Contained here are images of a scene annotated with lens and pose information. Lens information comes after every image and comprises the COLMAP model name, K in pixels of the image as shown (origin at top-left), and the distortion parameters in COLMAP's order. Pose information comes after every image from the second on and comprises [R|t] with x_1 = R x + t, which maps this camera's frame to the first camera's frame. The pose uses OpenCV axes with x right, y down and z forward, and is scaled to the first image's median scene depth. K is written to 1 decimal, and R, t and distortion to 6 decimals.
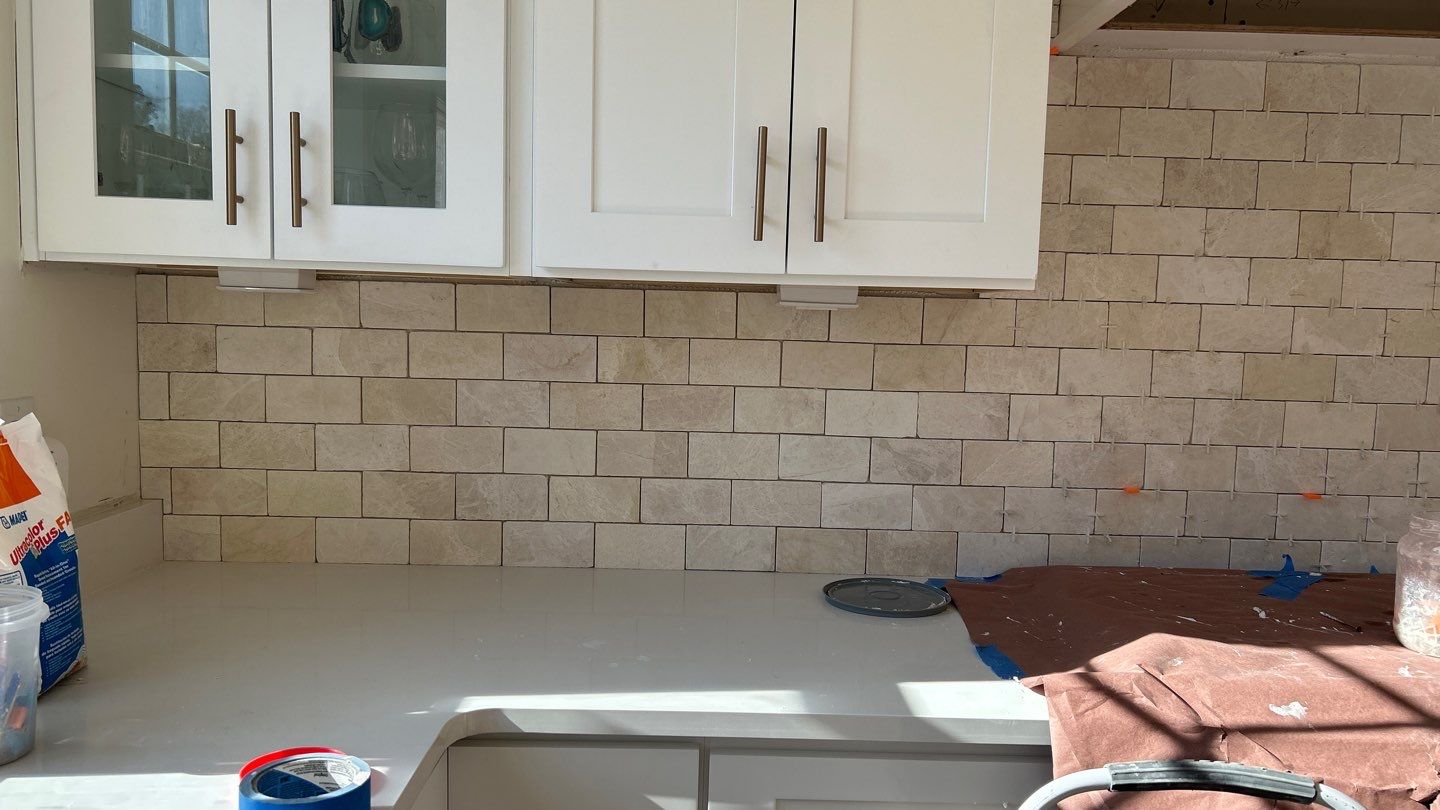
lens RADIAL K [[1061.2, 0, 720.0], [0, 1061.2, 405.0], [0, 0, 1]] dist [0.031497, -0.044308]
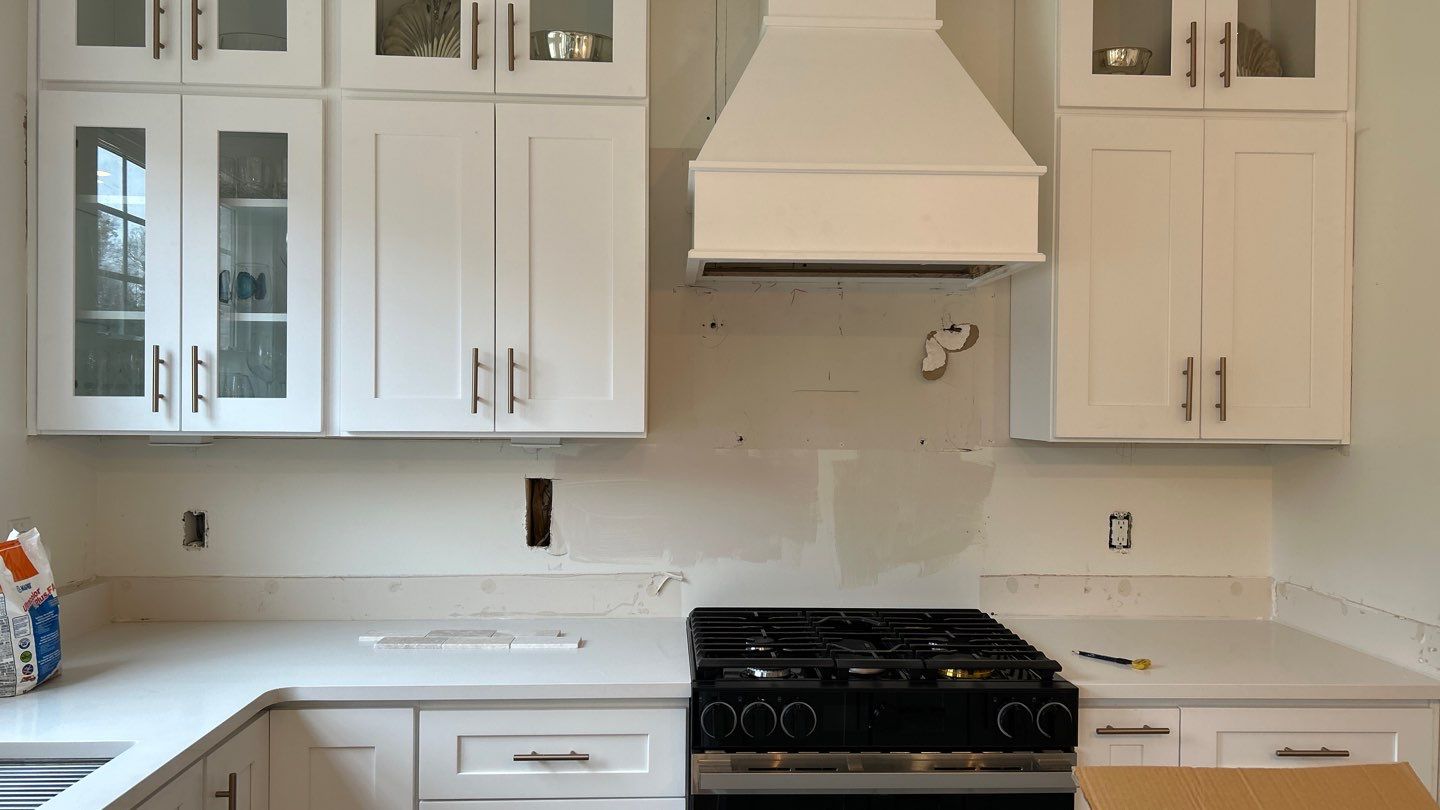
lens RADIAL K [[1061.2, 0, 720.0], [0, 1061.2, 405.0], [0, 0, 1]] dist [0.031497, -0.044308]
pose [[0.999206, -0.019379, 0.034808, 0.303383], [0.022330, 0.996001, -0.086506, -0.011013], [-0.032992, 0.087215, 0.995643, -0.573606]]
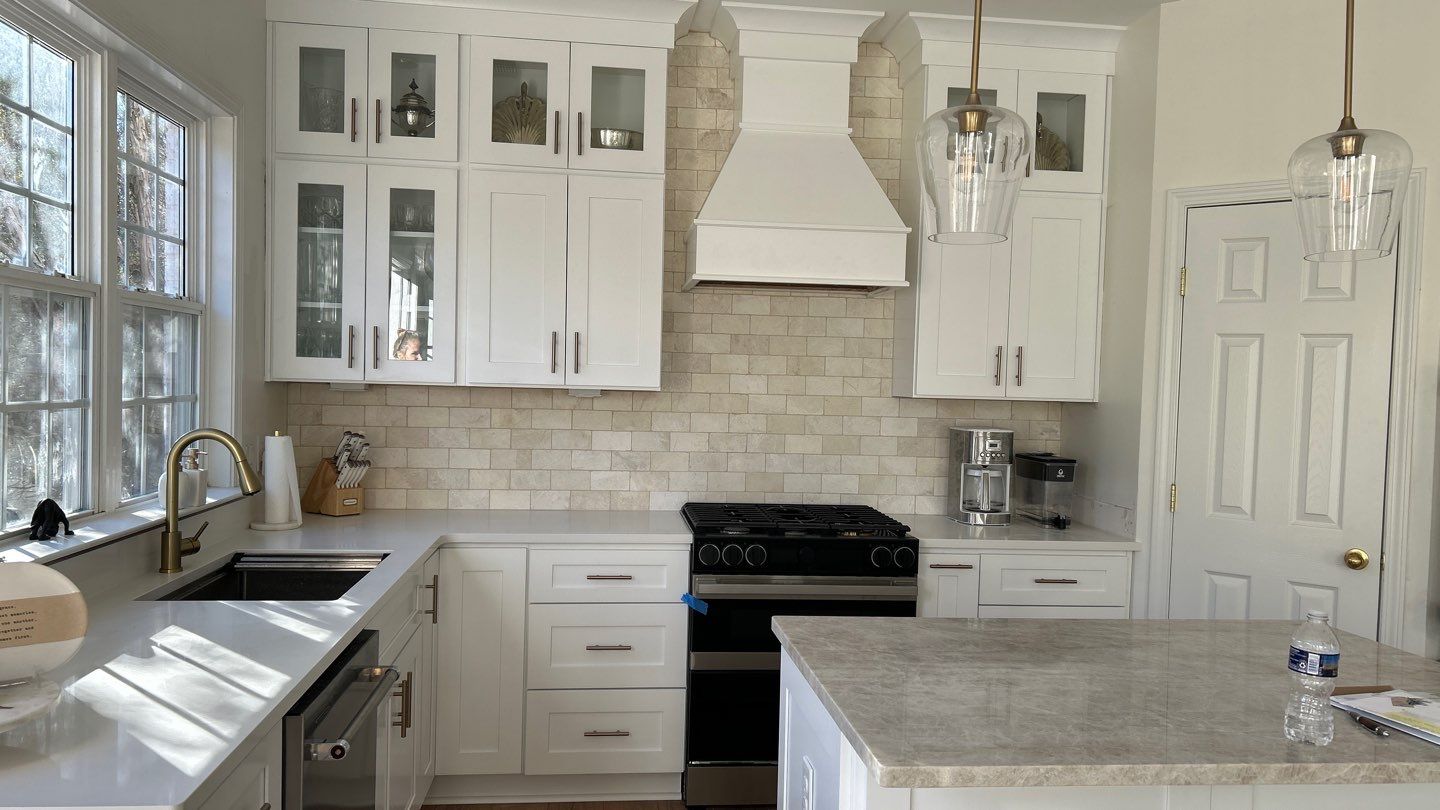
lens RADIAL K [[1094.0, 0, 722.7], [0, 1094.0, 422.2], [0, 0, 1]] dist [0.091829, -0.001049]
pose [[0.995084, -0.005653, 0.098869, 0.153997], [0.009990, 0.999007, -0.043423, 0.076387], [-0.098525, 0.044197, 0.994153, -1.469117]]
